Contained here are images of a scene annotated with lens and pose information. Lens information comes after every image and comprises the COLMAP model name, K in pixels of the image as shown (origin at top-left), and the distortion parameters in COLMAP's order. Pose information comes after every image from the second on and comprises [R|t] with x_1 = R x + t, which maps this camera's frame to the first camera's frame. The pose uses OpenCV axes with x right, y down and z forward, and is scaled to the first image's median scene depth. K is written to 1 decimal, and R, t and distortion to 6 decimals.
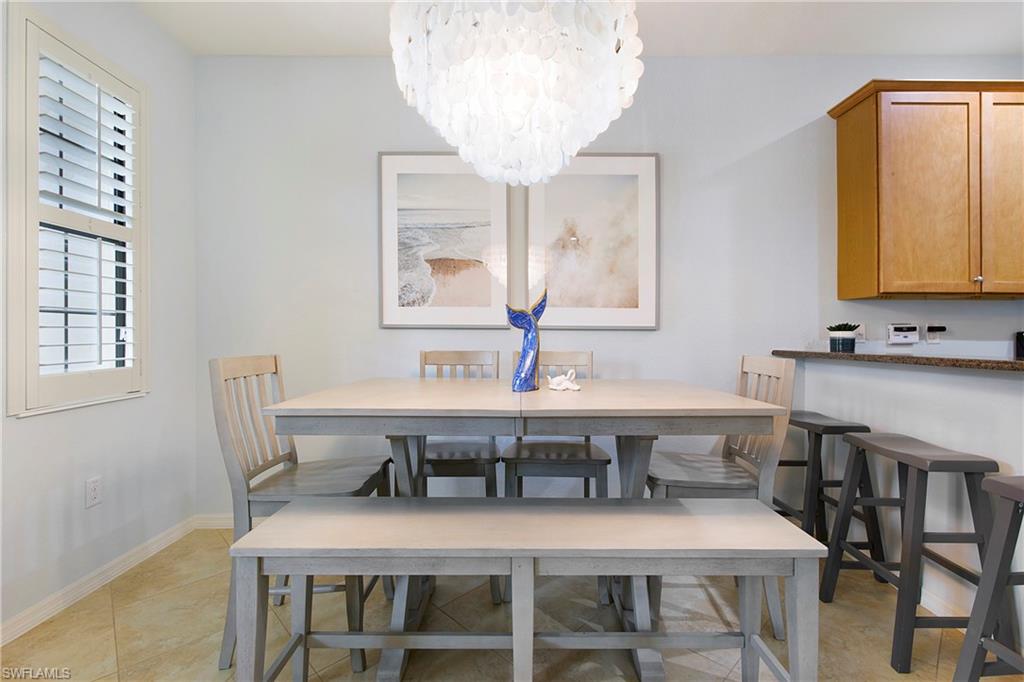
lens RADIAL K [[450.4, 0, 521.8], [0, 450.4, 329.7], [0, 0, 1]] dist [0.000992, -0.000618]
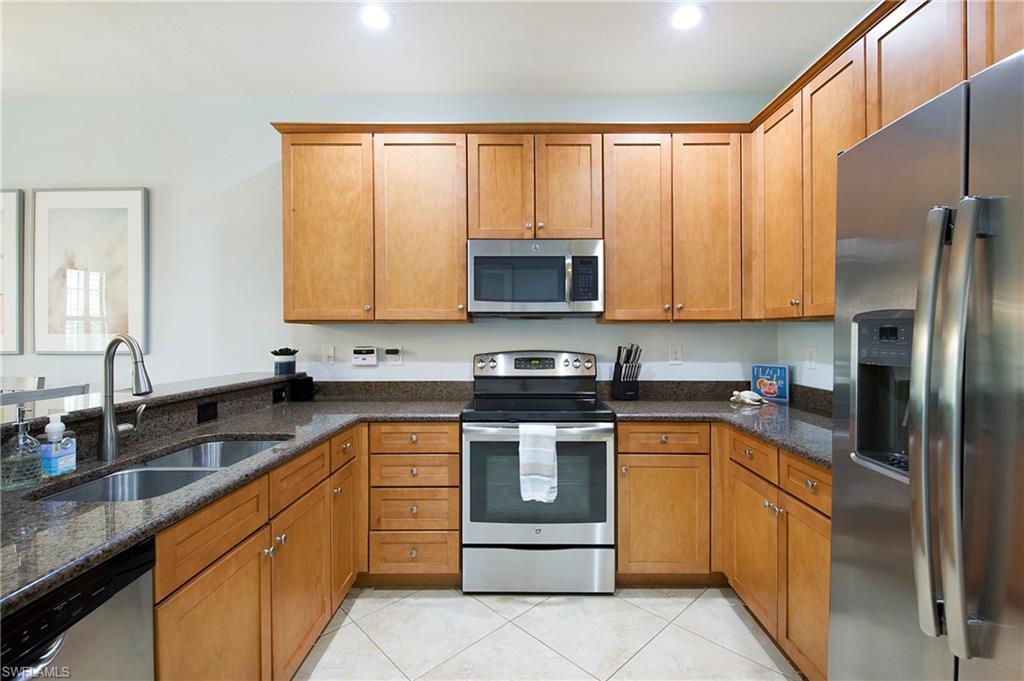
lens RADIAL K [[450.4, 0, 481.3], [0, 450.4, 325.9], [0, 0, 1]] dist [0.000992, -0.000618]
pose [[0.999921, -0.005735, -0.011198, 1.187631], [0.005606, 0.999918, -0.011531, -0.050693], [0.011263, 0.011467, 0.999871, -0.062325]]
